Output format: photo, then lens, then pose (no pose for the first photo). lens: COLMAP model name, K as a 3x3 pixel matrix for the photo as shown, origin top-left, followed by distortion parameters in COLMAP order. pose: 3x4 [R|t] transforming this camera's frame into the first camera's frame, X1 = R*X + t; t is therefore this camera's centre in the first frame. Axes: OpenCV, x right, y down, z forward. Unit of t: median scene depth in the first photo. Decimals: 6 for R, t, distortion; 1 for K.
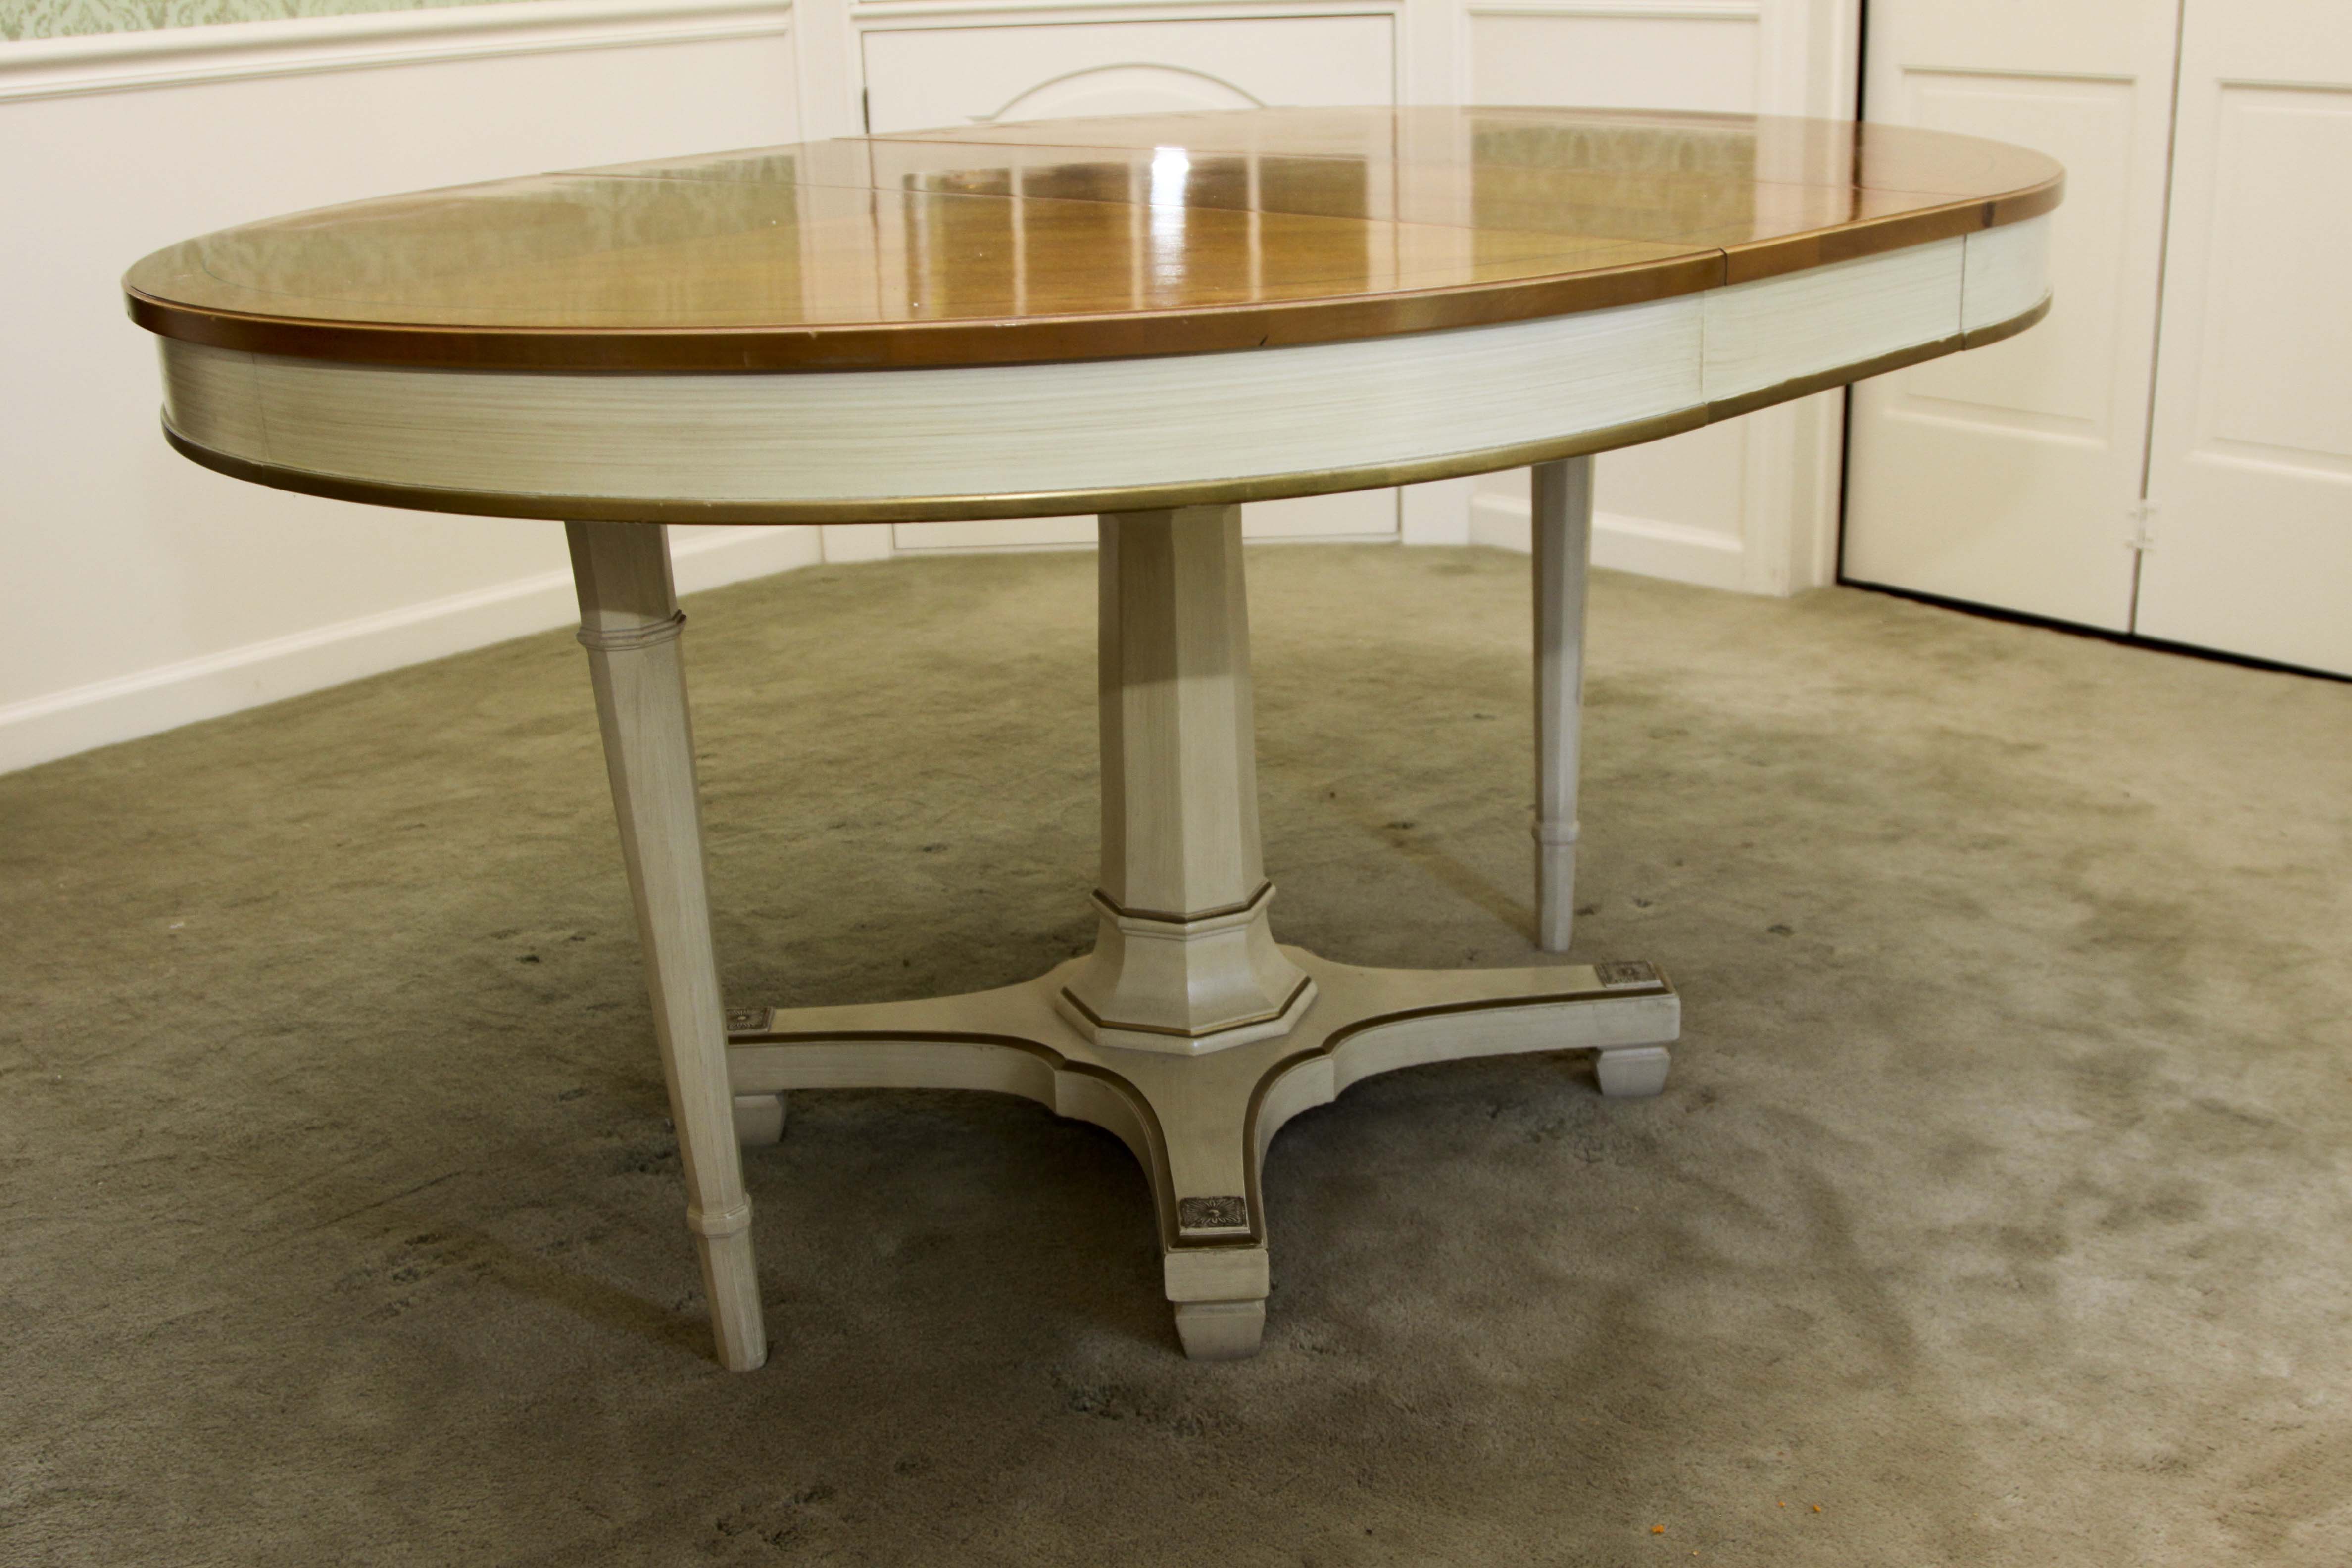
lens RADIAL K [[2529.9, 0, 1170.2], [0, 2529.9, 778.8], [0, 0, 1]] dist [-0.108883, 0.000000]
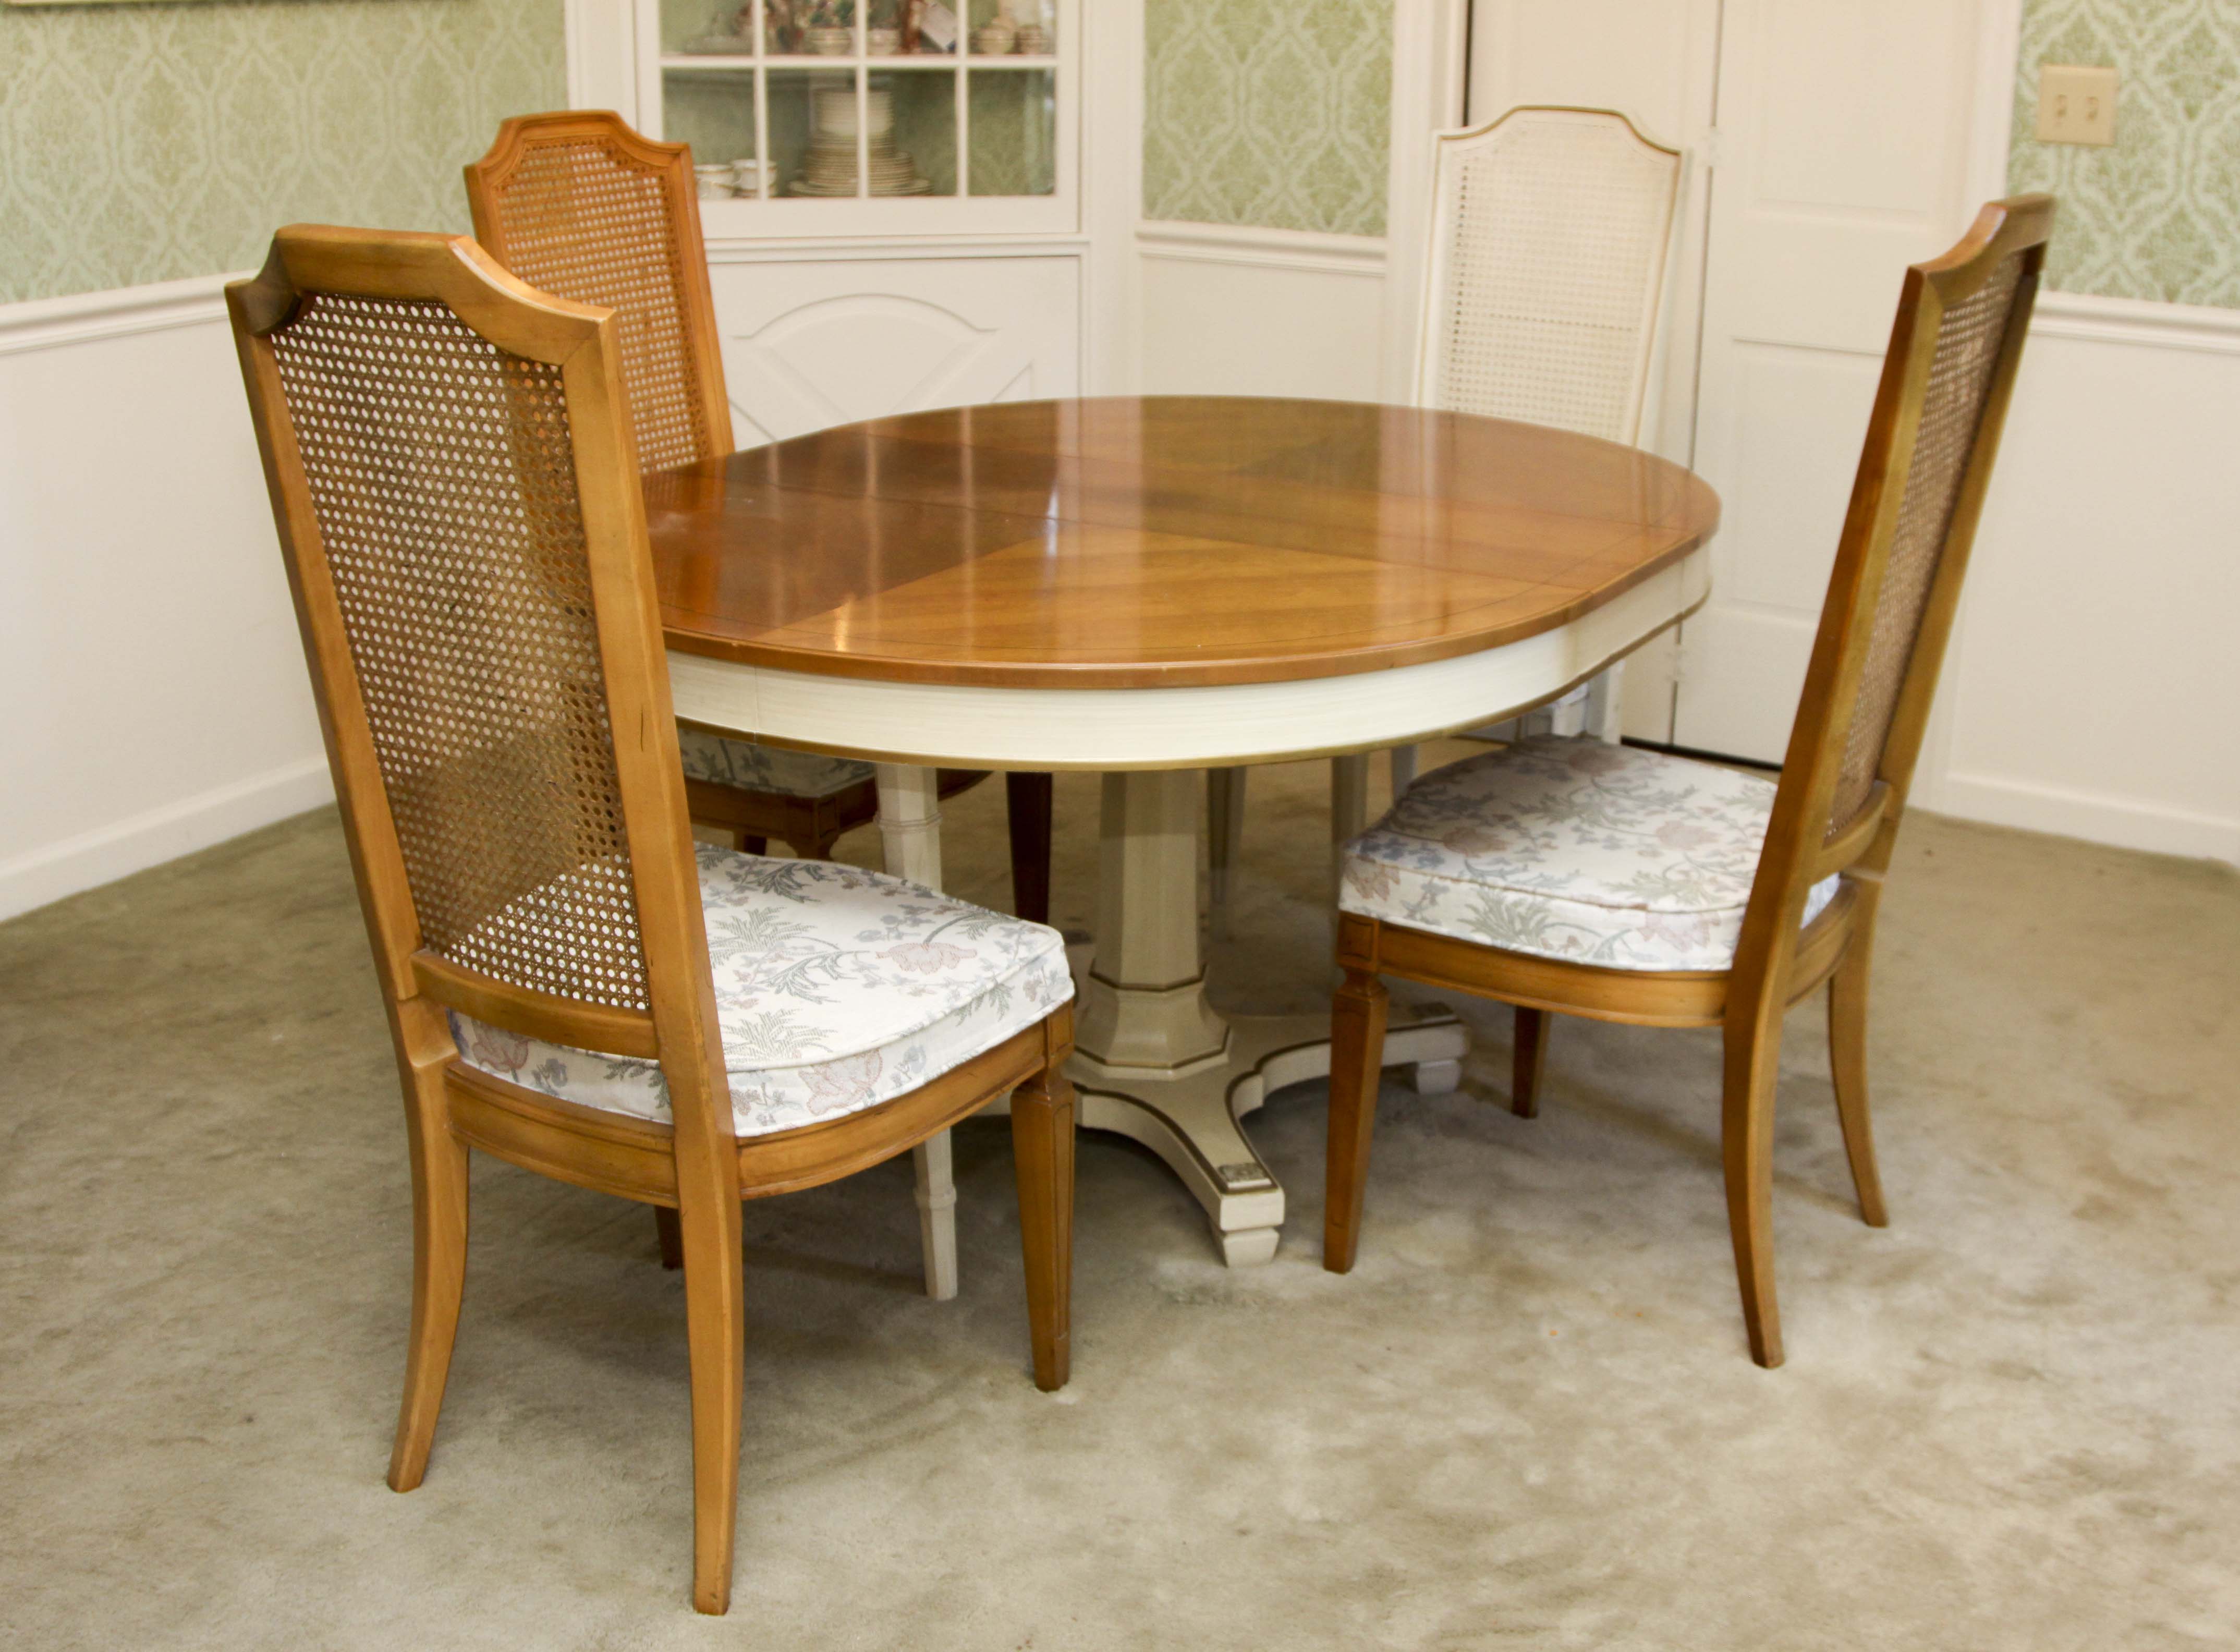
lens RADIAL K [[2662.2, 0, 1187.9], [0, 2662.2, 822.8], [0, 0, 1]] dist [-0.109777, 0.000000]
pose [[0.968456, -0.035259, 0.246679, -0.361484], [0.037496, 0.999287, -0.004374, -0.034733], [-0.246348, 0.013486, 0.969087, -0.519742]]
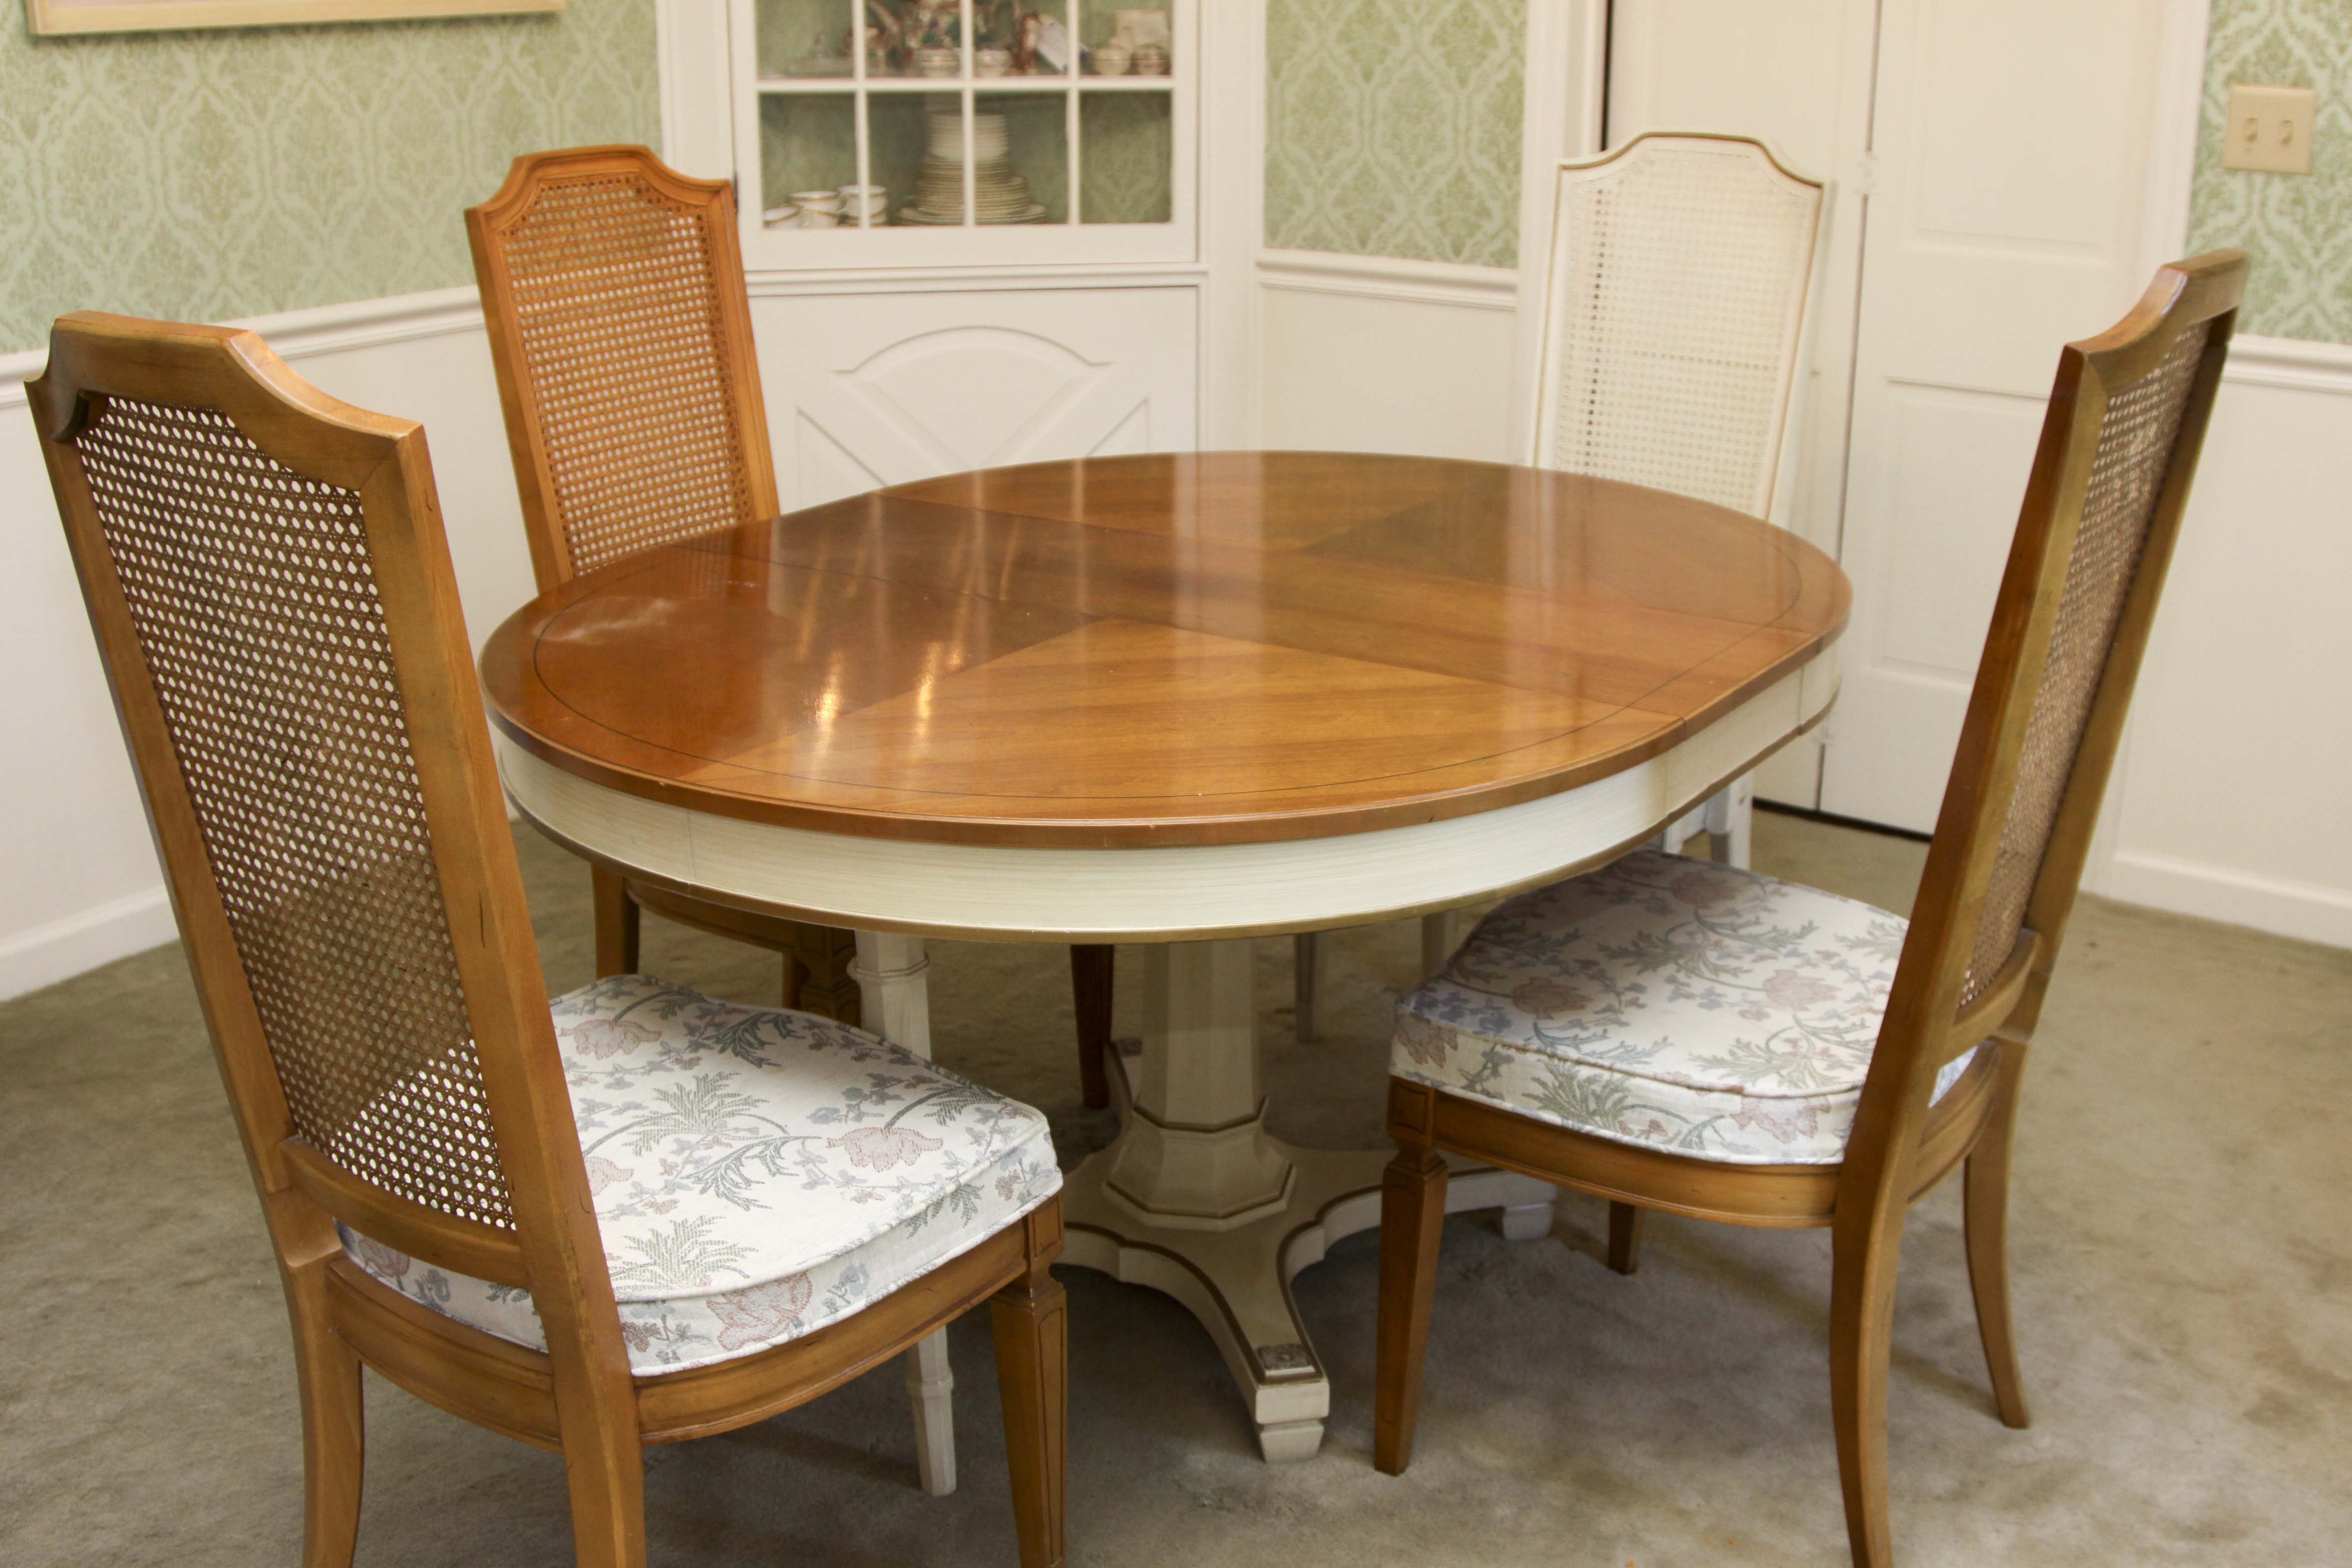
lens RADIAL K [[2529.9, 0, 1189.7], [0, 2529.9, 788.6], [0, 0, 1]] dist [-0.108883, 0.000000]
pose [[0.985402, -0.020914, 0.168957, -0.226036], [0.022682, 0.999706, -0.008541, -0.112228], [-0.168729, 0.012248, 0.985586, -0.308596]]
